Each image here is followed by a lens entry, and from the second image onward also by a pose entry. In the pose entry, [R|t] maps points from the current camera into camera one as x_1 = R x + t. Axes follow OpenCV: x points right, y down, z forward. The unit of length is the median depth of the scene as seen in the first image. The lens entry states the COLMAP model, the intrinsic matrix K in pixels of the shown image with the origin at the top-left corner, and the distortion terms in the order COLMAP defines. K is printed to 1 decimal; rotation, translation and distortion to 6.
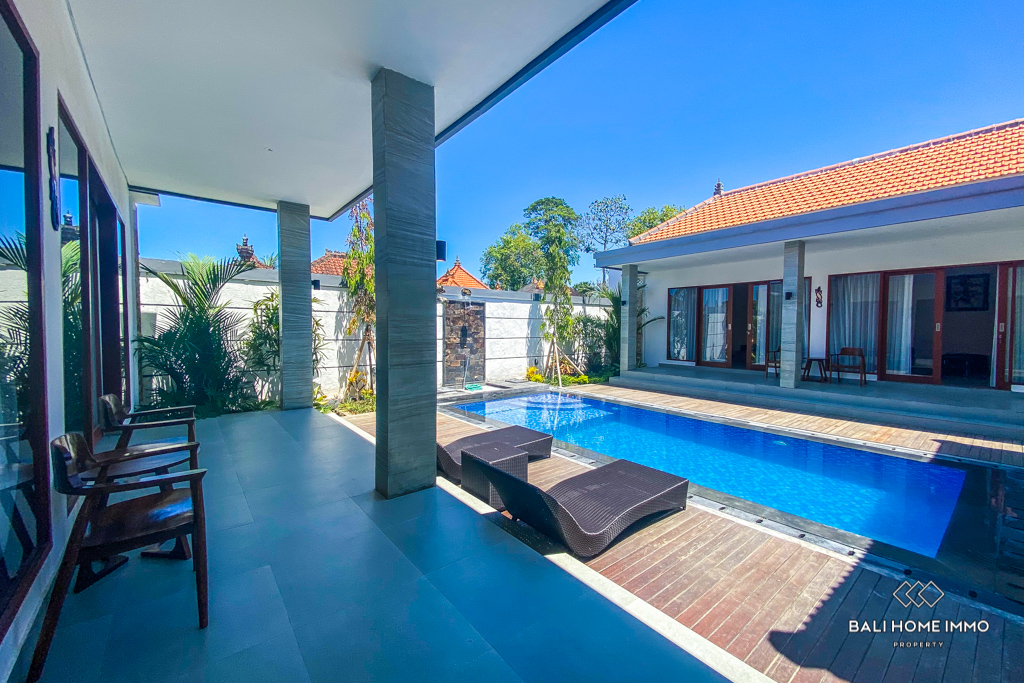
lens RADIAL K [[389.1, 0, 512.0], [0, 389.1, 341.5], [0, 0, 1]] dist [0.033806, -0.018022]
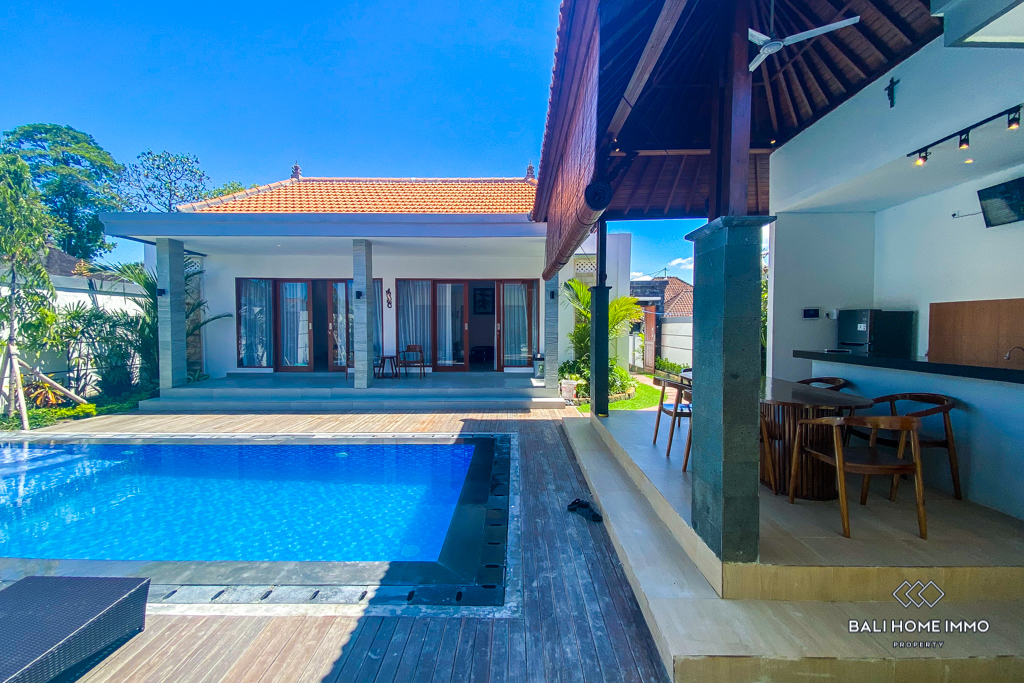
lens RADIAL K [[389.1, 0, 512.0], [0, 389.1, 341.5], [0, 0, 1]] dist [0.033806, -0.018022]
pose [[0.624892, -0.032402, 0.780039, 0.151223], [0.030945, 0.999381, 0.016723, -0.003447], [-0.780098, 0.013688, 0.625508, 0.079307]]
